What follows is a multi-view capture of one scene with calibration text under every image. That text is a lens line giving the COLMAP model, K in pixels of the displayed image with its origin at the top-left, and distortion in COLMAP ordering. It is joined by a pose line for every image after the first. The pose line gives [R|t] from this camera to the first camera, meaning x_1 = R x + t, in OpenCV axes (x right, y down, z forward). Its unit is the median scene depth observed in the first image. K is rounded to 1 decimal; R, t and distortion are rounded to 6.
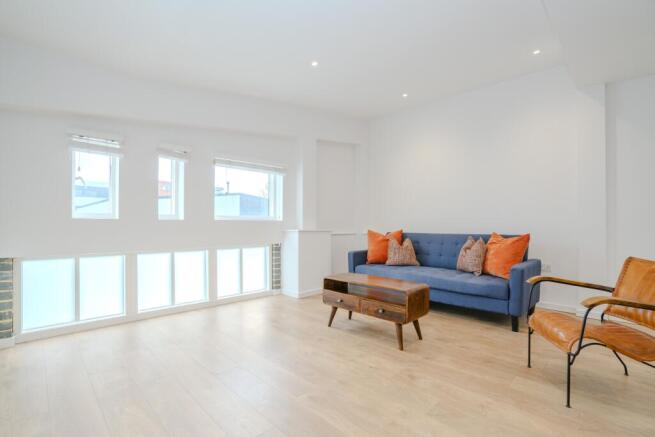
lens RADIAL K [[312.6, 0, 330.7], [0, 312.6, 221.8], [0, 0, 1]] dist [-0.050242, 0.026286]
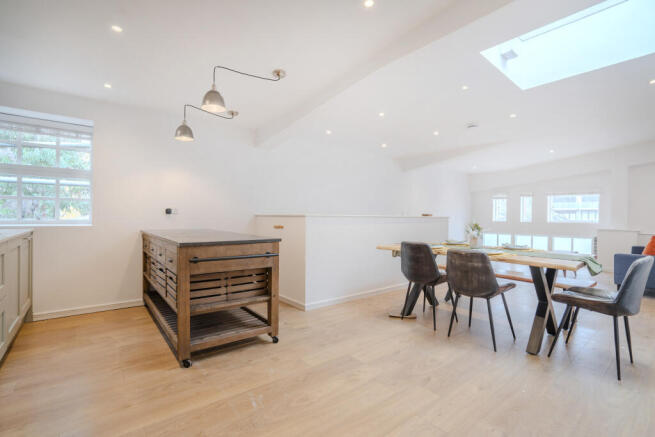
lens RADIAL K [[310.8, 0, 328.5], [0, 310.8, 214.3], [0, 0, 1]] dist [-0.028117, 0.013820]
pose [[-0.097235, -0.004952, -0.995249, 1.945997], [-0.007204, 0.999965, -0.004272, -0.044062], [0.995235, 0.006754, -0.097268, -0.307768]]
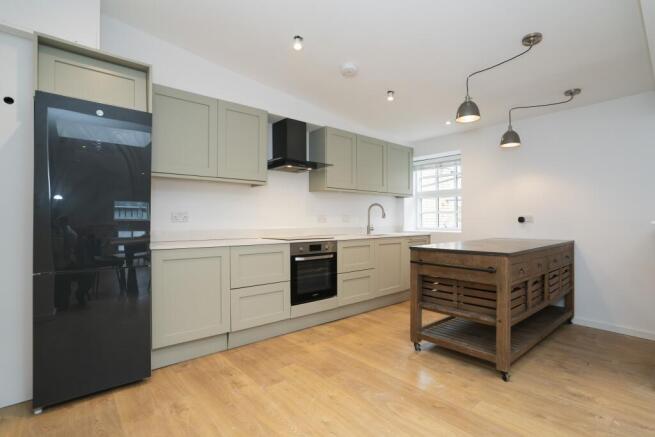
lens RADIAL K [[318.9, 0, 327.5], [0, 318.9, 218.5], [0, 0, 1]] dist [-0.029176, 0.000110]
pose [[-0.997085, 0.006646, 0.076006, 1.479805], [0.005653, 0.999896, -0.013275, -0.048343], [-0.076087, -0.012807, -0.997019, 0.175075]]
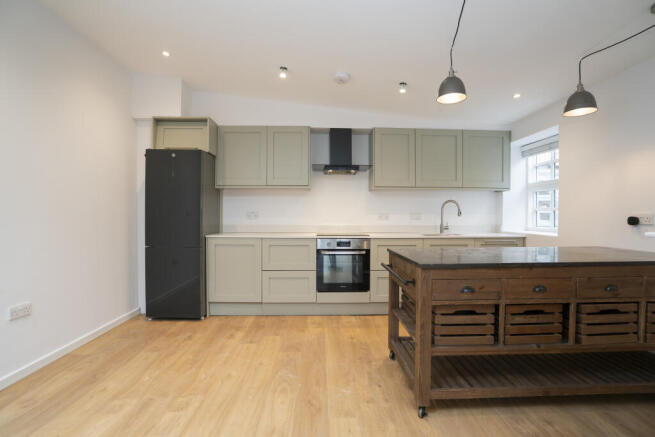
lens RADIAL K [[301.5, 0, 327.5], [0, 301.5, 218.5], [0, 0, 1]] dist [-0.052772, 0.013695]
pose [[-0.727742, -0.005714, 0.685827, 0.923046], [-0.003342, 0.999983, 0.004786, -0.061860], [-0.685843, 0.001191, -0.727749, -0.031059]]
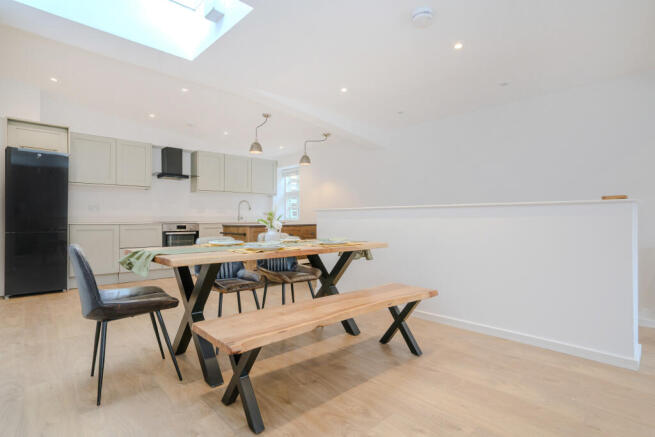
lens RADIAL K [[332.9, 0, 325.9], [0, 332.9, 215.3], [0, 0, 1]] dist [-0.018893, 0.000767]
pose [[-0.999335, 0.004848, 0.036146, 0.787059], [0.004299, 0.999874, -0.015261, -0.001762], [-0.036216, -0.015095, -0.999230, 0.859323]]
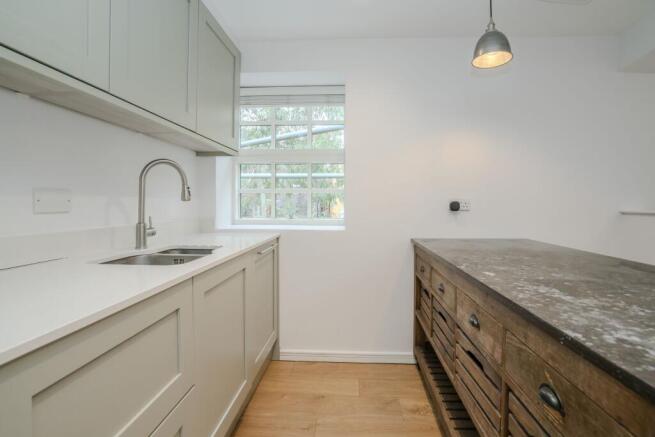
lens RADIAL K [[310.8, 0, 328.5], [0, 310.8, 214.3], [0, 0, 1]] dist [-0.028117, 0.013820]
pose [[-0.754810, 0.023906, -0.655507, 1.495842], [0.000113, 0.999340, 0.036316, -0.062613], [0.655943, 0.027337, -0.754315, -0.685926]]
